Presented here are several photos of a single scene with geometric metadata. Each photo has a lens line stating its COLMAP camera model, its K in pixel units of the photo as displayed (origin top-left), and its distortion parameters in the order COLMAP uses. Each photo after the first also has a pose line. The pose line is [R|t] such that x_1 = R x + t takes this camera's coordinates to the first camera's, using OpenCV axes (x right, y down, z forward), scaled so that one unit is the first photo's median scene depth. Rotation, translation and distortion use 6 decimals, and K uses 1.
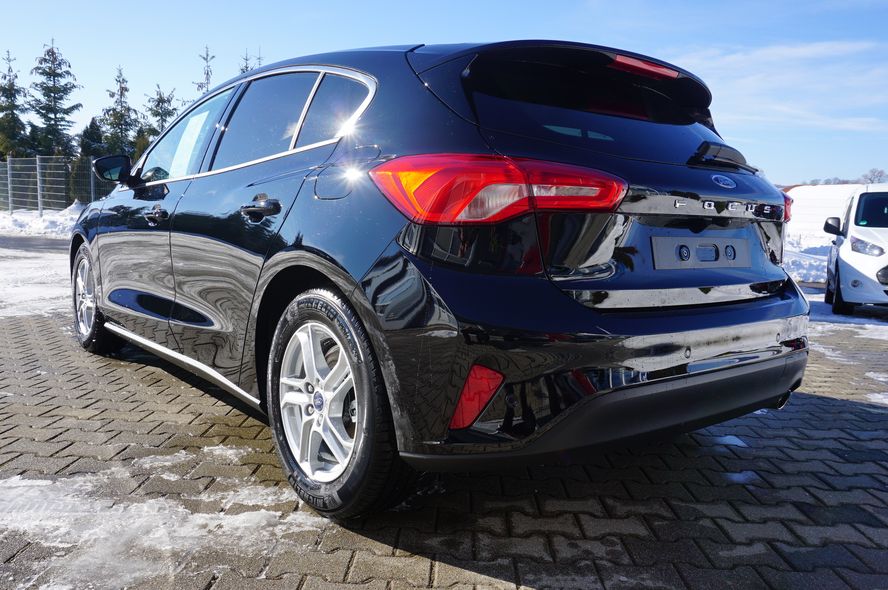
lens RADIAL K [[699.5, 0, 444.0], [0, 699.5, 295.0], [0, 0, 1]] dist [0.004203, 0.001596]
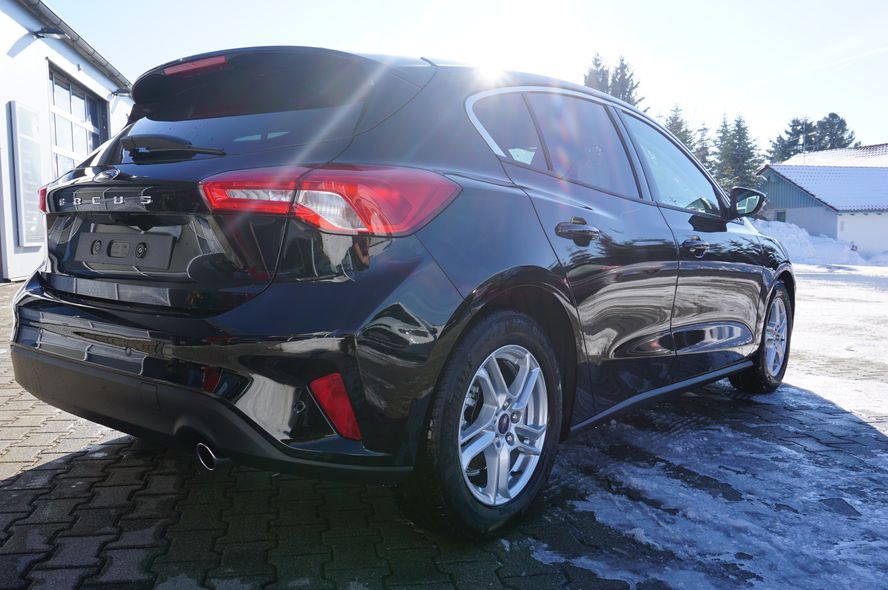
lens RADIAL K [[739.5, 0, 444.0], [0, 739.5, 295.0], [0, 0, 1]] dist [0.001197, 0.005812]
pose [[0.200875, 0.044162, -0.978621, 1.436288], [-0.108024, 0.993890, 0.022678, -0.069561], [0.973643, 0.101159, 0.204418, 1.197442]]
